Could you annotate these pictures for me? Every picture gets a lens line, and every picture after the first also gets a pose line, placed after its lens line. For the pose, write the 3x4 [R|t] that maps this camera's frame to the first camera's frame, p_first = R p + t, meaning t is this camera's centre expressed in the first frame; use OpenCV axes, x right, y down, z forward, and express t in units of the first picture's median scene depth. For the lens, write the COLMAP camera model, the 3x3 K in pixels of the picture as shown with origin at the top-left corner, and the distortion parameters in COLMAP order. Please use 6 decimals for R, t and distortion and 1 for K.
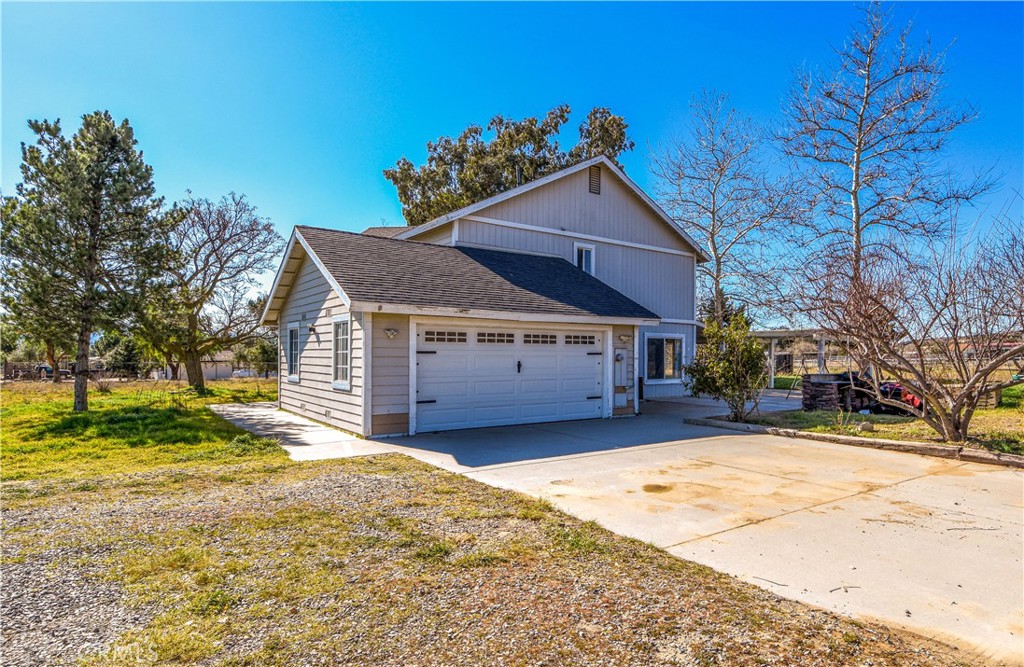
lens RADIAL K [[586.2, 0, 512.4], [0, 586.2, 342.3], [0, 0, 1]] dist [-0.004937, -0.001298]
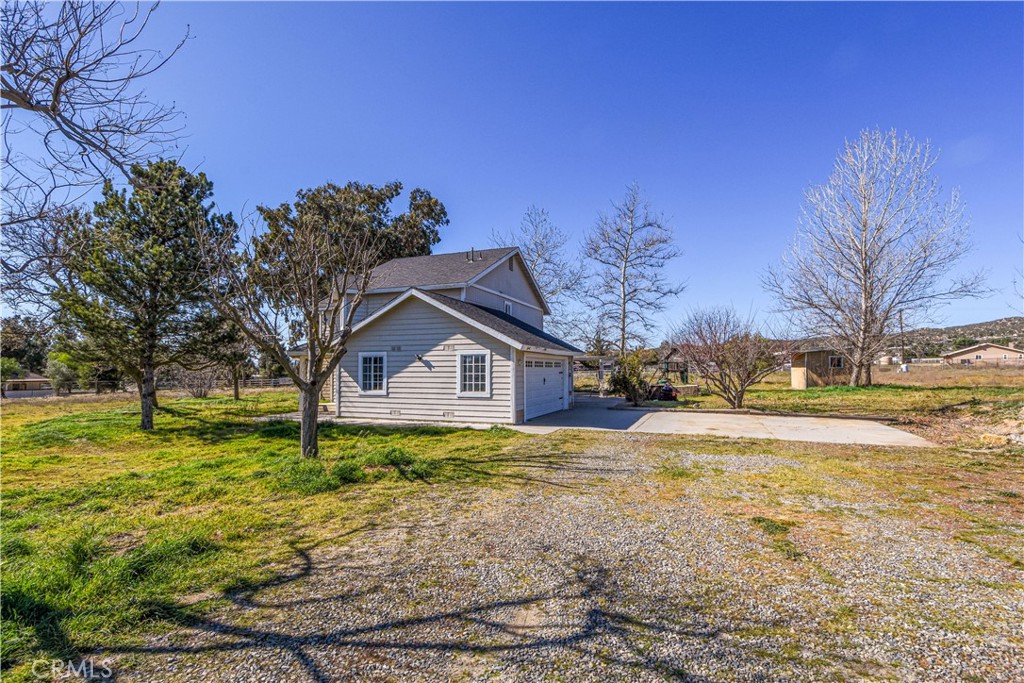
lens RADIAL K [[471.9, 0, 516.9], [0, 471.9, 342.5], [0, 0, 1]] dist [0.014606, -0.013667]
pose [[0.844544, 0.022926, 0.534995, -0.531502], [-0.006171, 0.999433, -0.033087, -0.016300], [-0.535450, 0.024642, 0.844207, -0.088100]]
